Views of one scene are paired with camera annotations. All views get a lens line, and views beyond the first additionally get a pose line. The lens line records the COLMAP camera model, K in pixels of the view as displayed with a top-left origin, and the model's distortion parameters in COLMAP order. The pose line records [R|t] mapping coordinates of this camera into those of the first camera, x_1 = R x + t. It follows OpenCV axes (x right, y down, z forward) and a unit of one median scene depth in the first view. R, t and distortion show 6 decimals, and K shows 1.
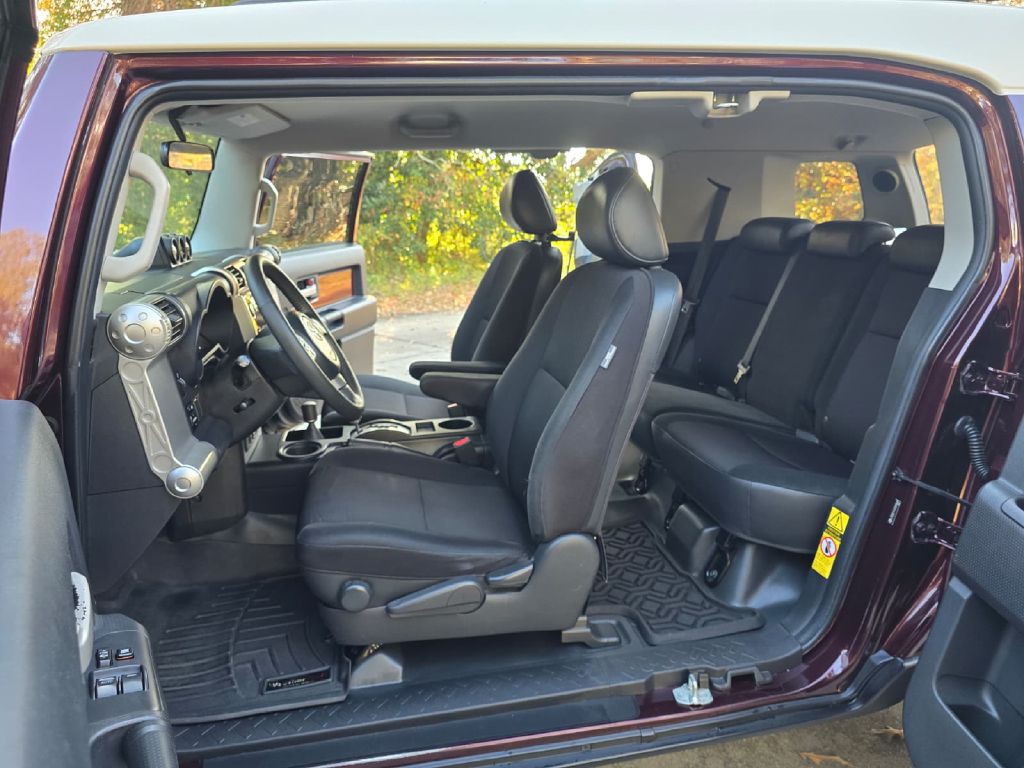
lens RADIAL K [[693.3, 0, 515.9], [0, 693.3, 387.0], [0, 0, 1]] dist [0.066299, -0.066173]
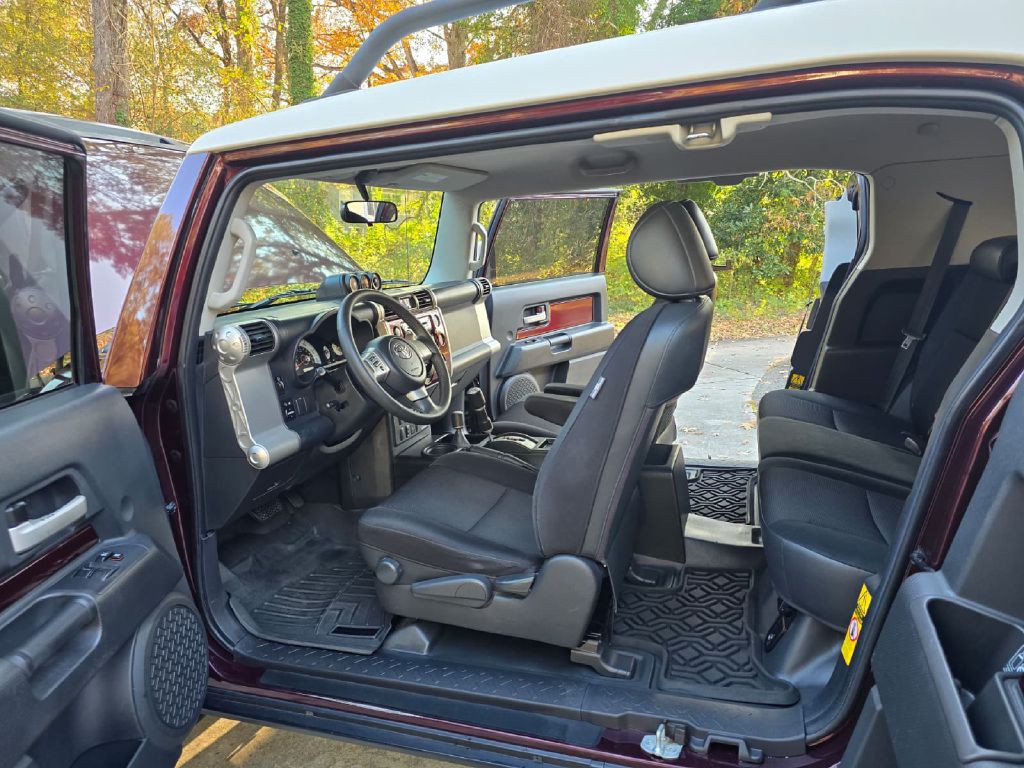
lens RADIAL K [[684.5, 0, 520.8], [0, 684.5, 391.3], [0, 0, 1]] dist [0.075323, -0.073679]
pose [[0.870923, 0.071560, -0.486180, 0.502064], [-0.084019, 0.996457, -0.003841, -0.023501], [0.484183, 0.044194, 0.873850, 0.055223]]
